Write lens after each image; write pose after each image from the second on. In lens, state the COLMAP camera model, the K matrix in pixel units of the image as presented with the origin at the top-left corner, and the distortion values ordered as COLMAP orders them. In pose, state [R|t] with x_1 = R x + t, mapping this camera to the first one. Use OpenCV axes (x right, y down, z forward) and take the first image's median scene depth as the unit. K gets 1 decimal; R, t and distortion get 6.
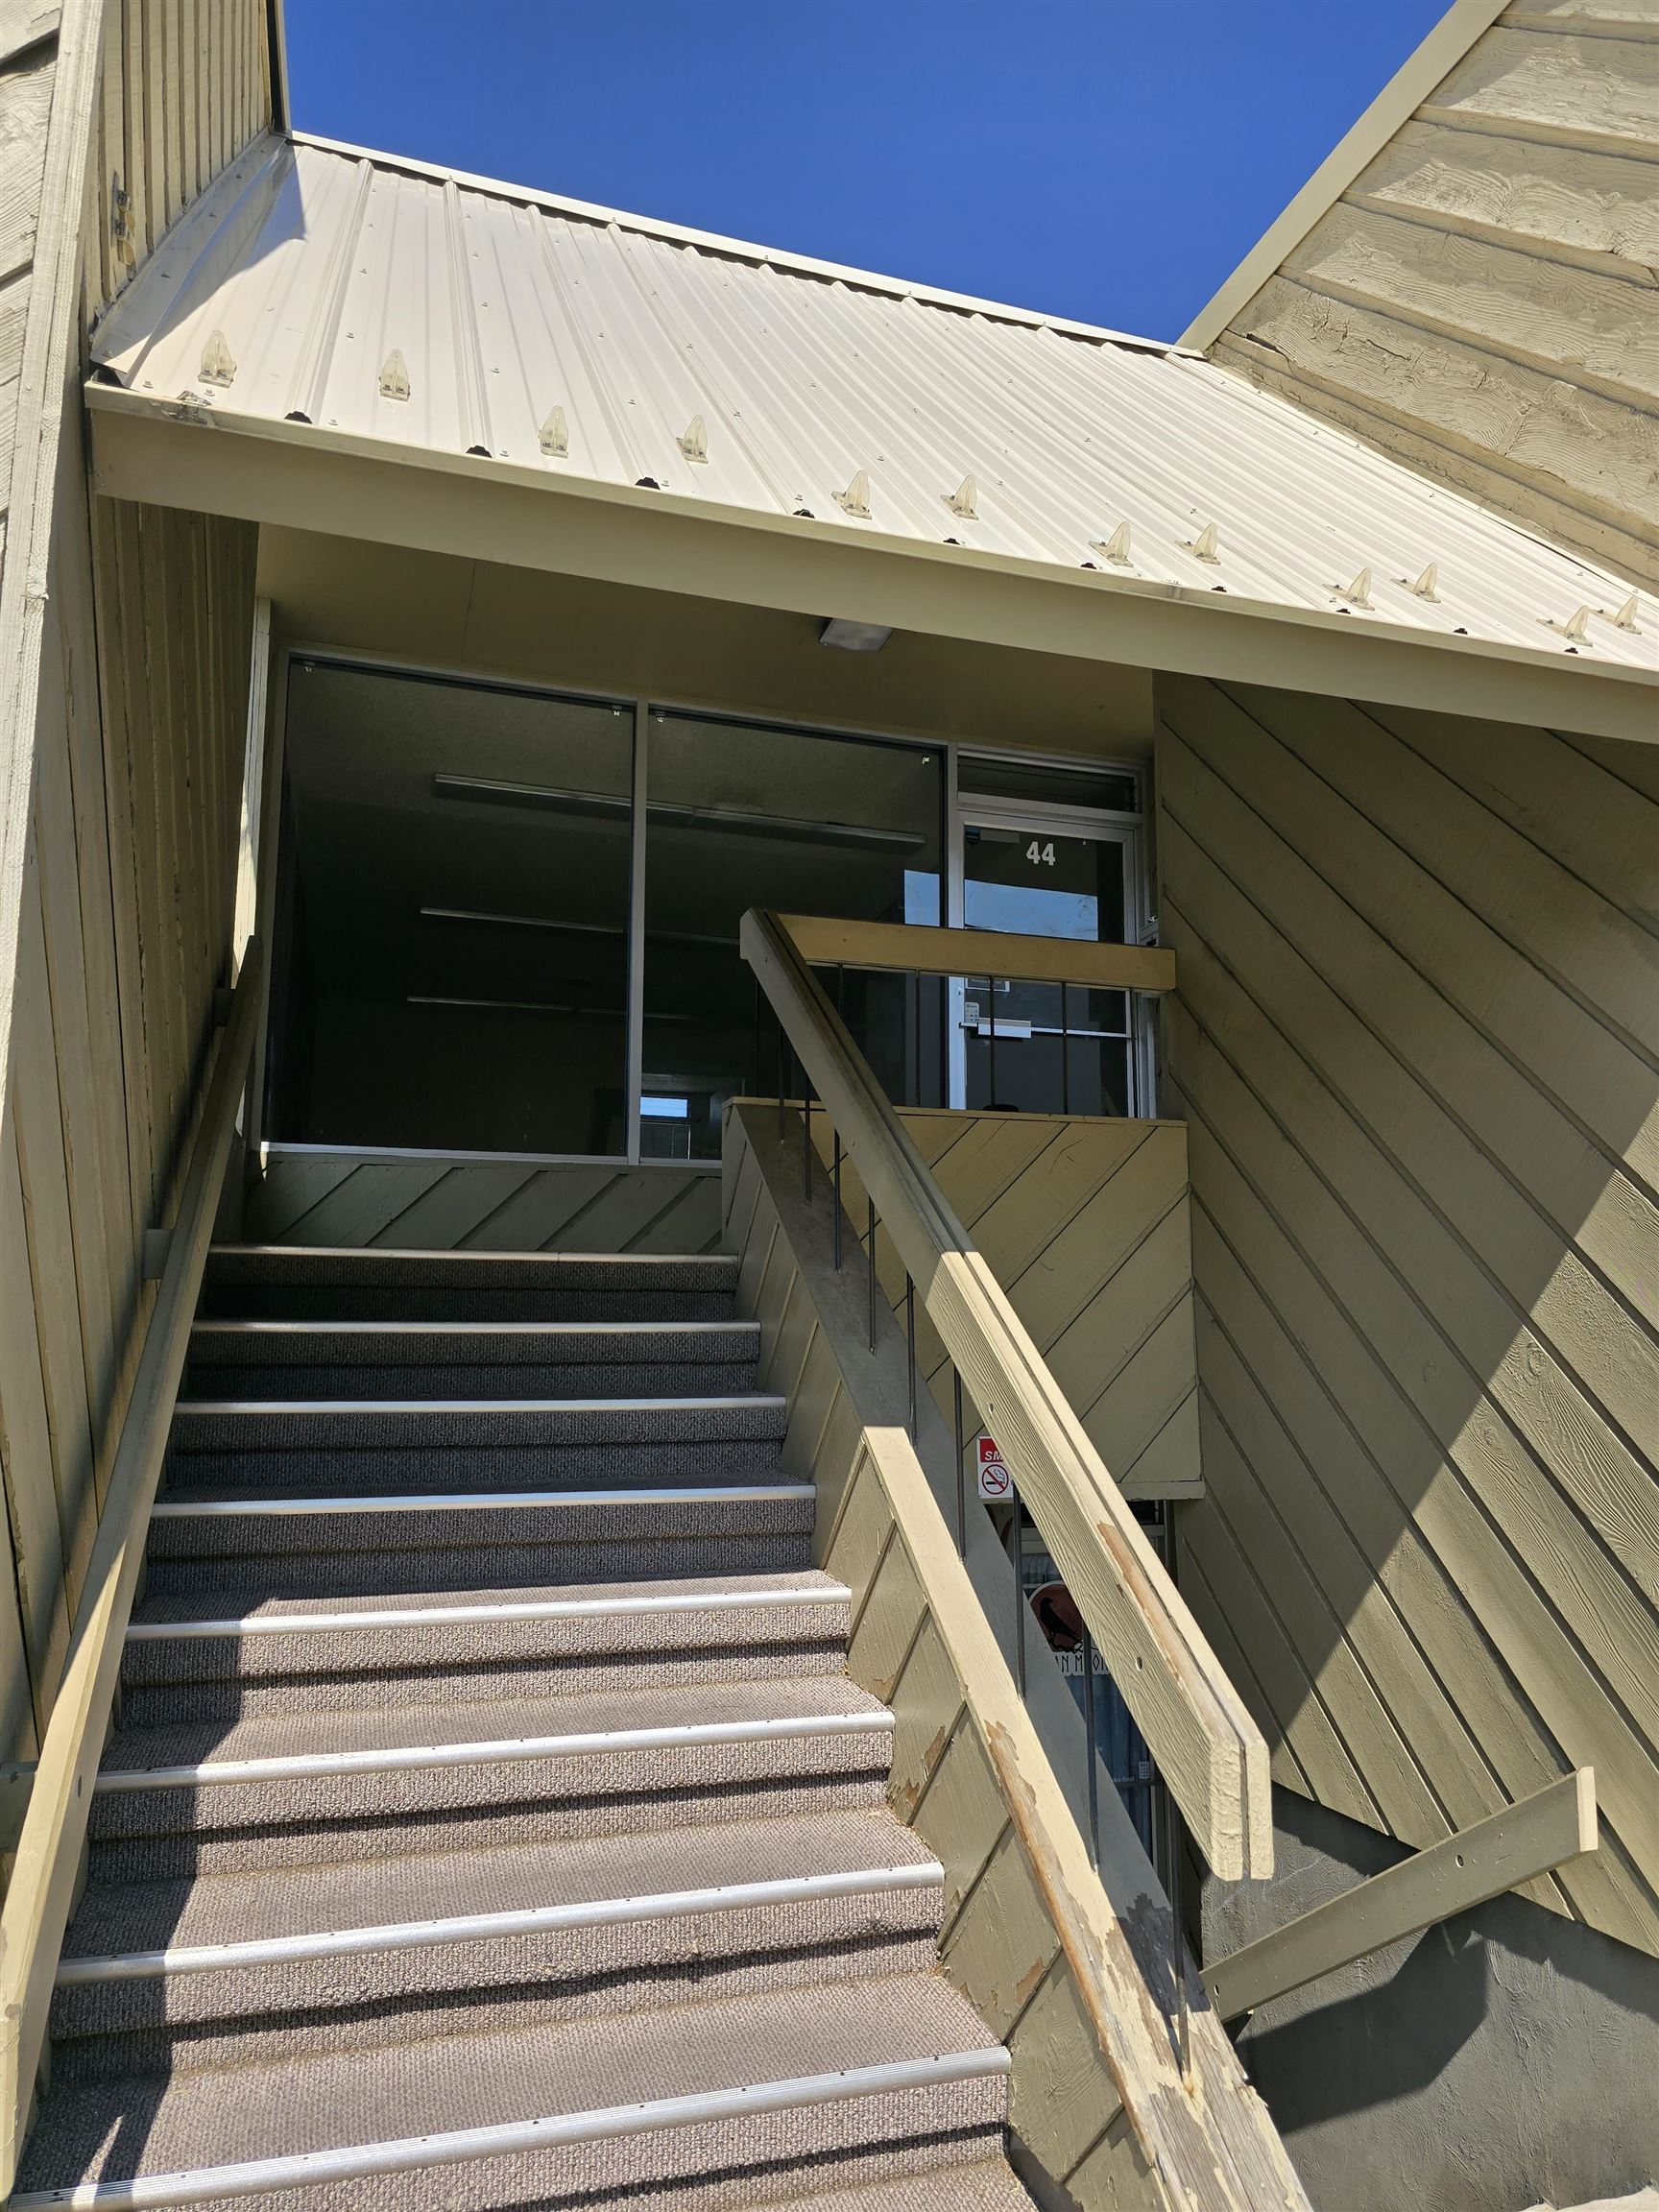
lens RADIAL K [[1497.4, 0, 829.5], [0, 1497.4, 1106.0], [0, 0, 1]] dist [0.087004, -0.090941]
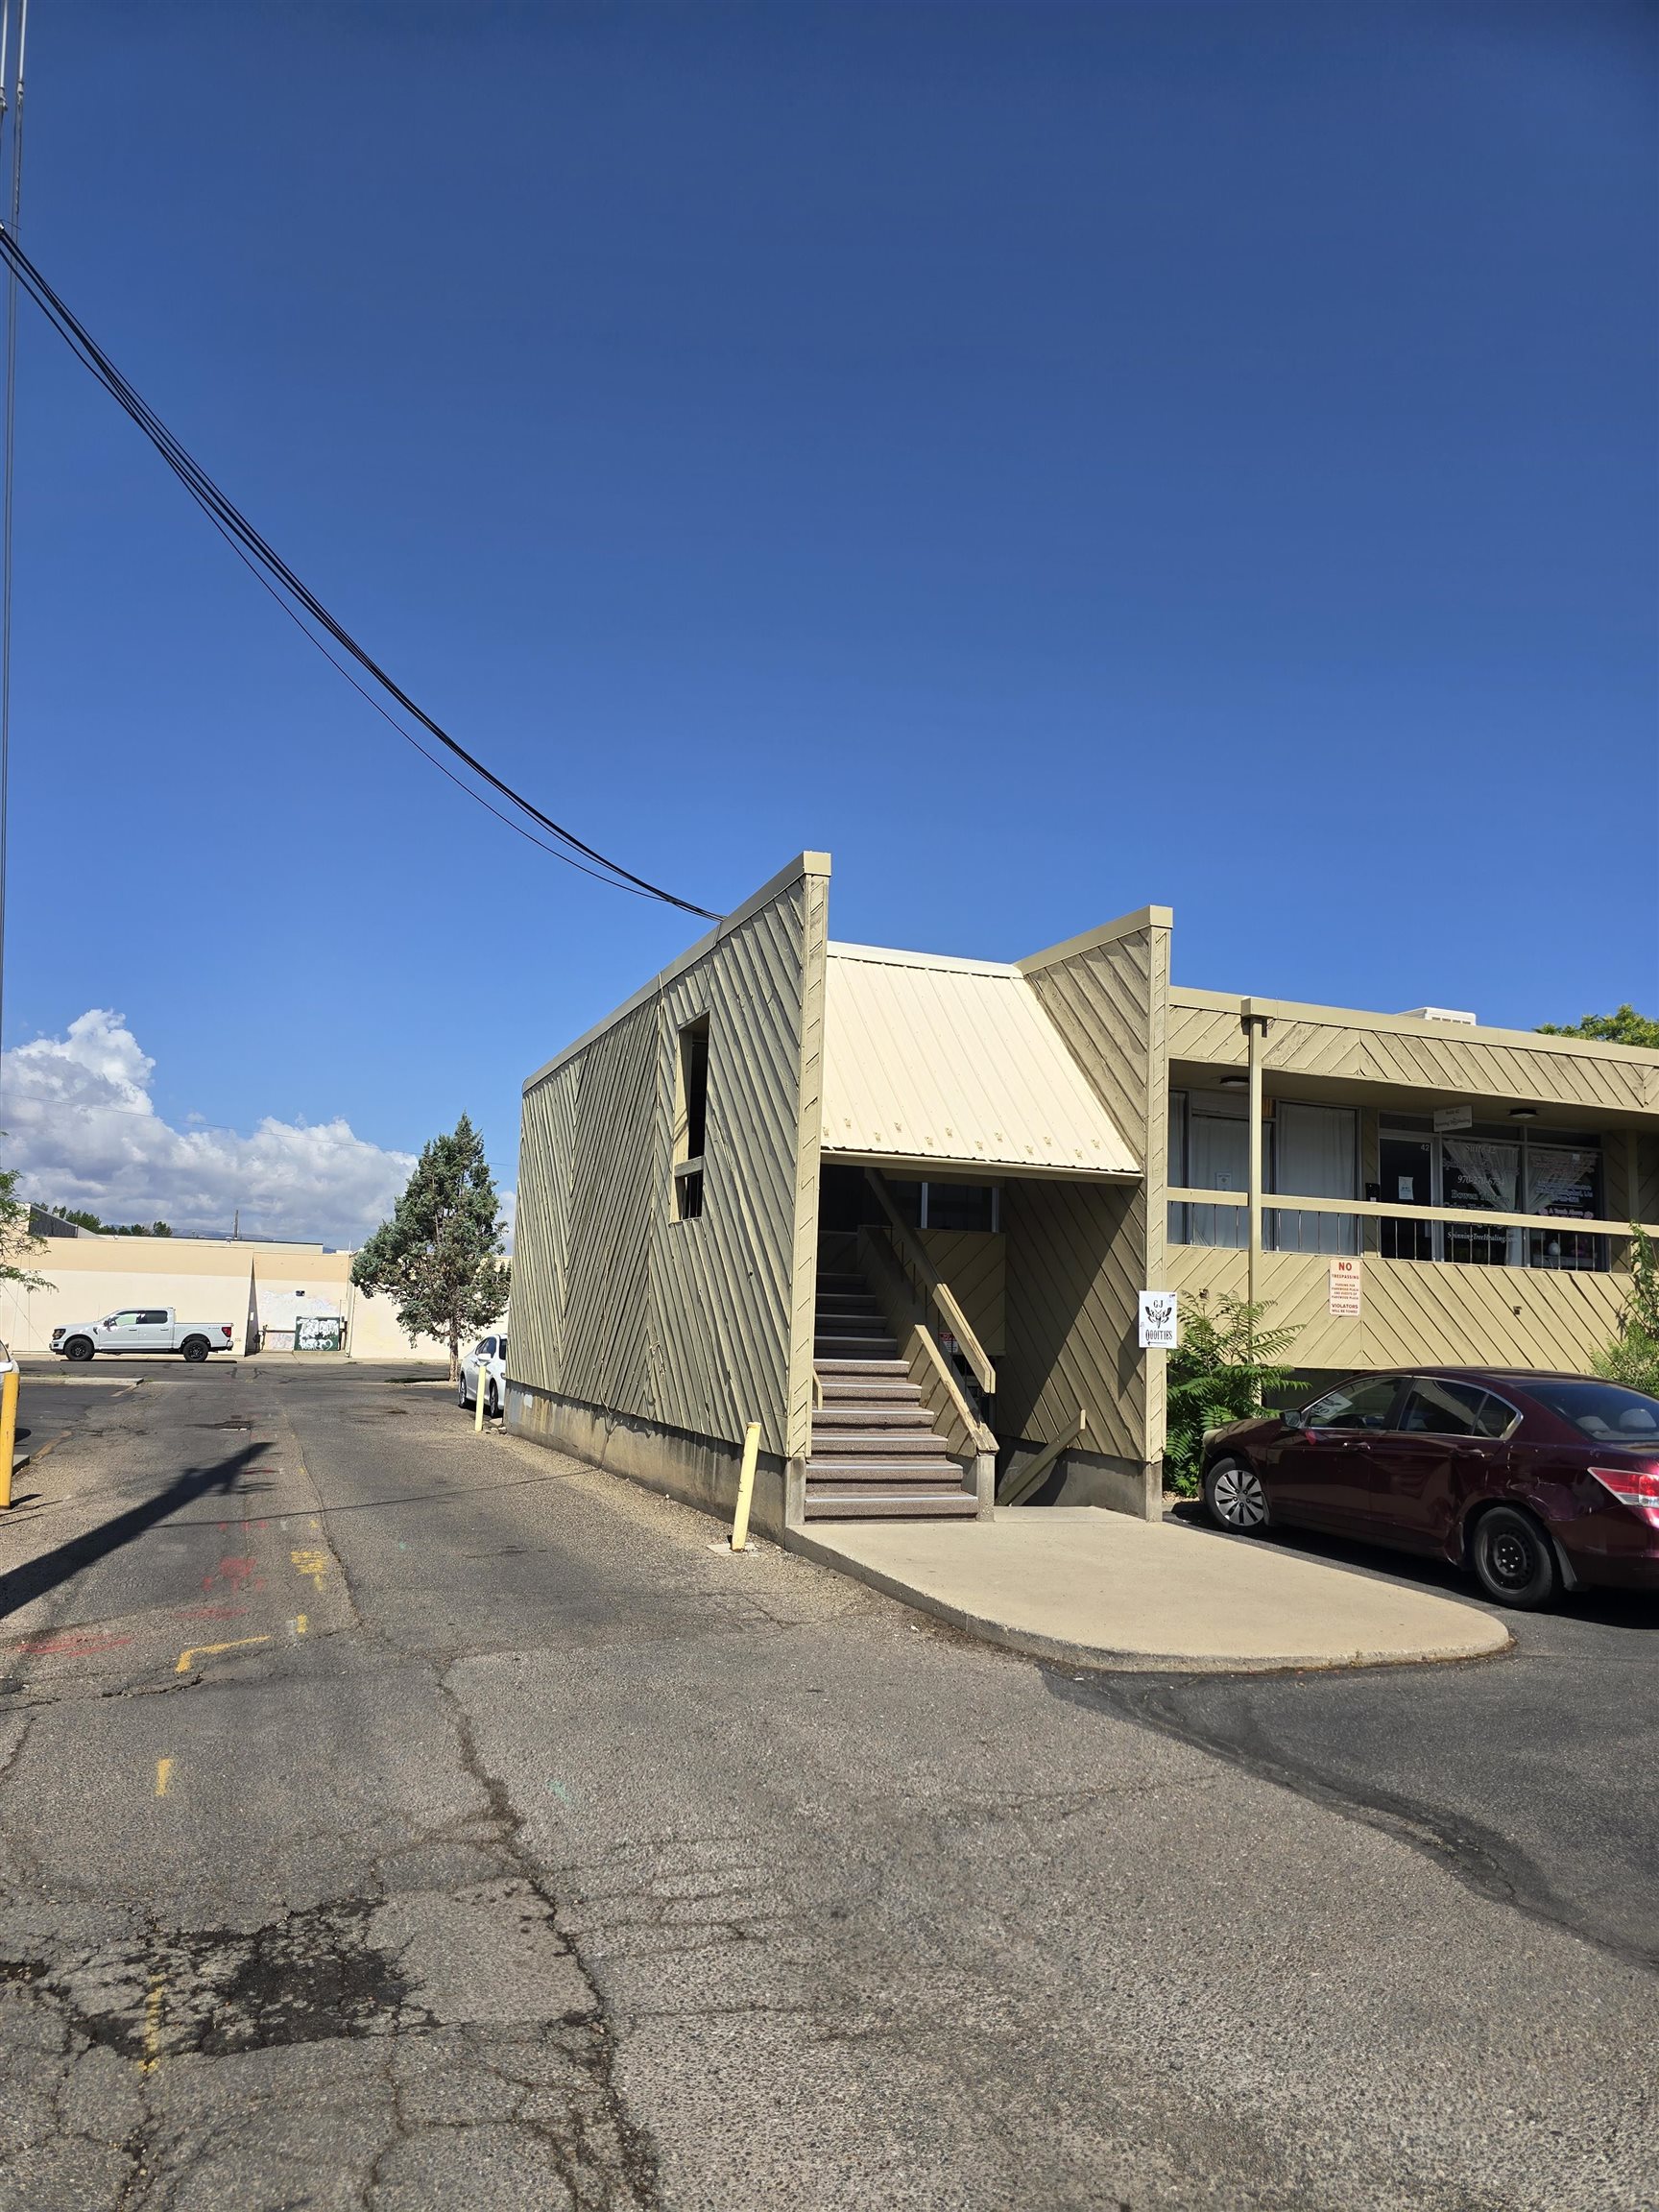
lens RADIAL K [[1497.4, 0, 829.5], [0, 1497.4, 1106.0], [0, 0, 1]] dist [0.087004, -0.090941]
pose [[0.997121, 0.040598, 0.064046, -0.491287], [-0.042294, 0.998784, 0.025345, -0.469727], [-0.062940, -0.027980, 0.997625, -3.033304]]
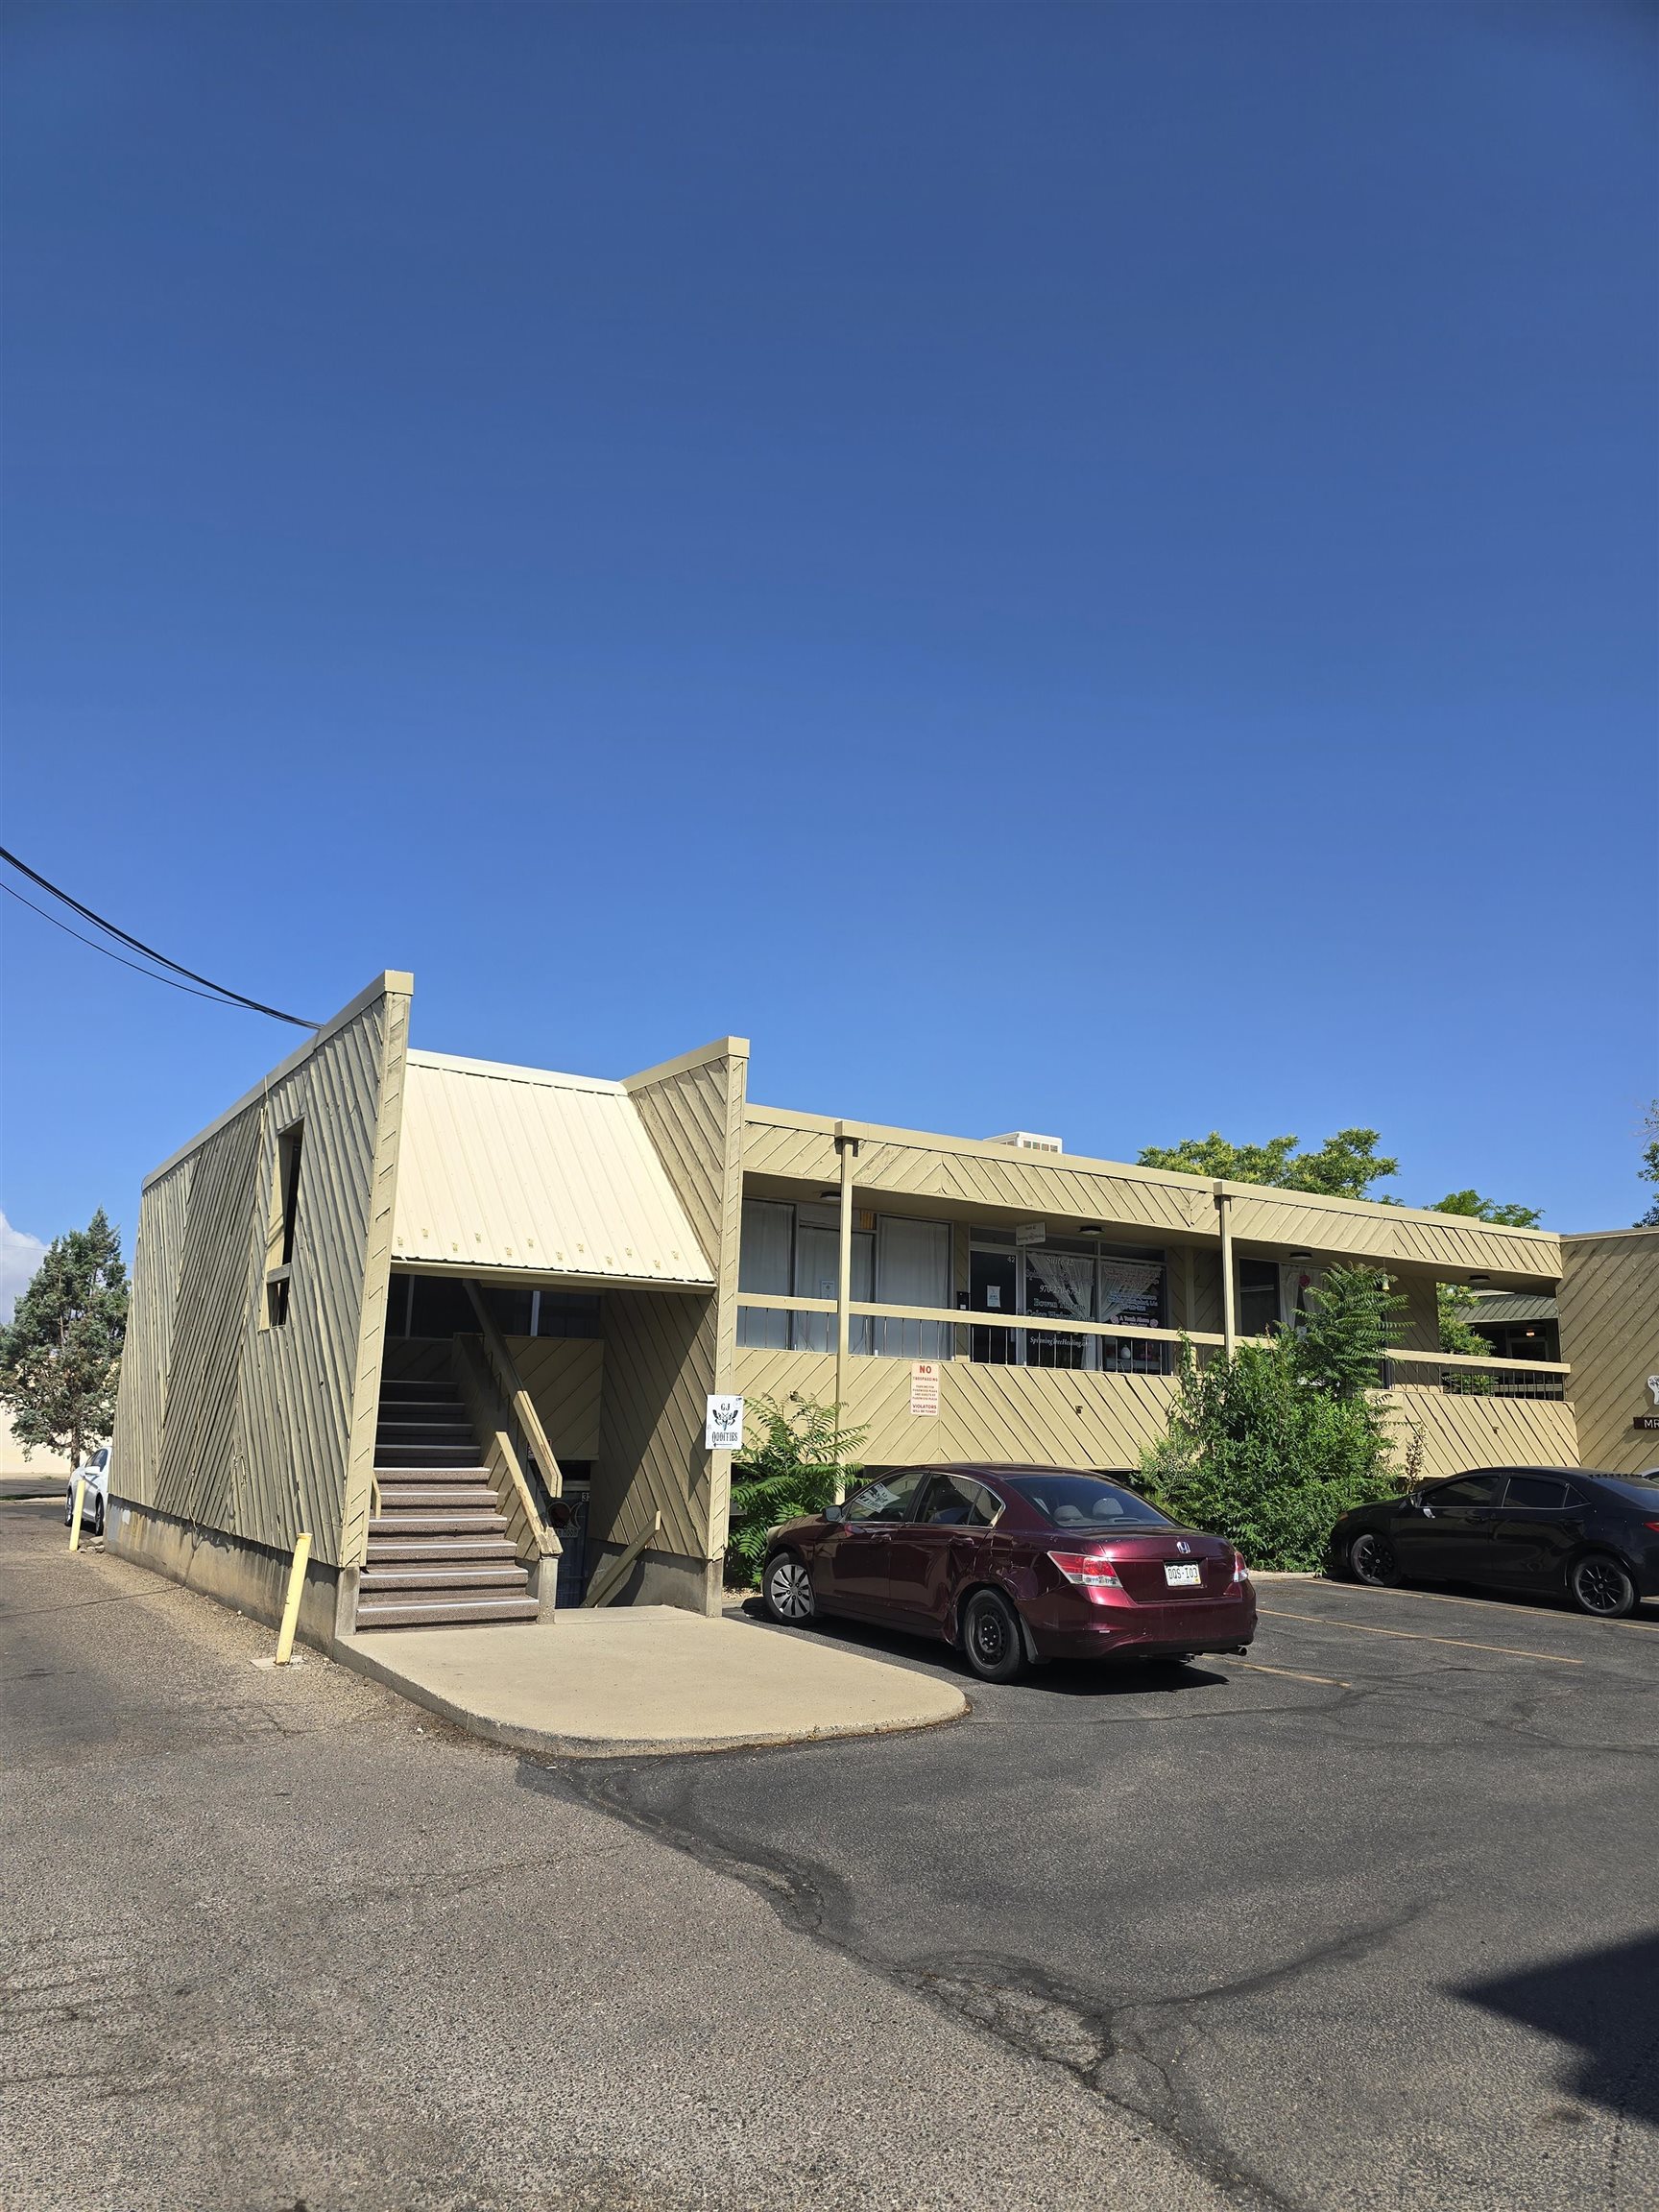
lens RADIAL K [[1493.7, 0, 832.8], [0, 1493.7, 1112.8], [0, 0, 1]] dist [0.082096, -0.084458]
pose [[0.965297, 0.075948, 0.249866, -0.183673], [-0.066251, 0.996695, -0.047006, -0.529498], [-0.252611, 0.028820, 0.967139, -3.302158]]
